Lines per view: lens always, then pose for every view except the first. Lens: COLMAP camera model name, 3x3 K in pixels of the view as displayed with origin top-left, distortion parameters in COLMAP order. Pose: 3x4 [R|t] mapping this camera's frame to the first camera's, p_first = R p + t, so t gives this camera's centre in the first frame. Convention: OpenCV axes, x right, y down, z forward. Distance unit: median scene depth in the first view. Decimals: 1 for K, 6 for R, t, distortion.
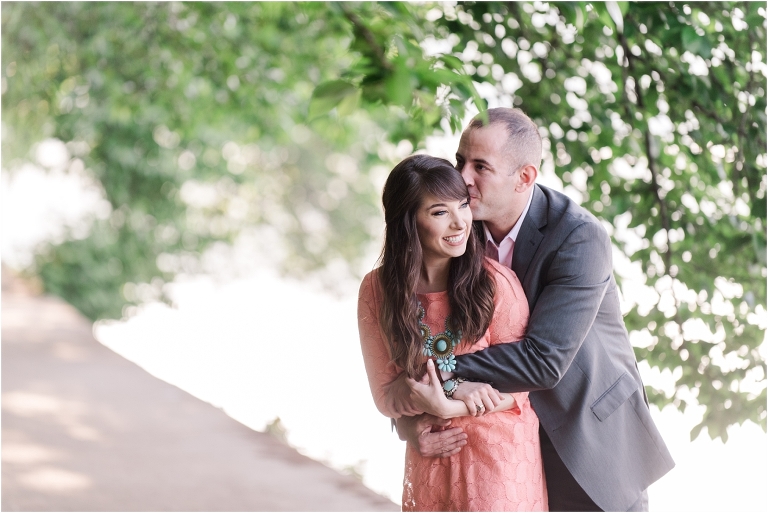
lens RADIAL K [[2221.4, 0, 384.0], [0, 2221.4, 256.5], [0, 0, 1]] dist [-0.115163, 0.869692]
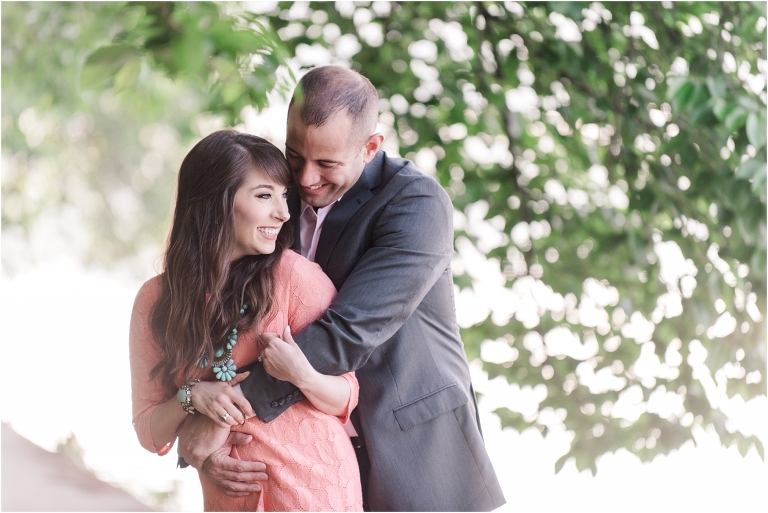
lens RADIAL K [[2221.4, 0, 384.0], [0, 2221.4, 256.5], [0, 0, 1]] dist [-0.115163, 0.869692]
pose [[0.998370, 0.008735, 0.056392, 0.025445], [-0.009864, 0.999756, 0.019777, -0.015800], [-0.056206, -0.020301, 0.998213, 0.162486]]
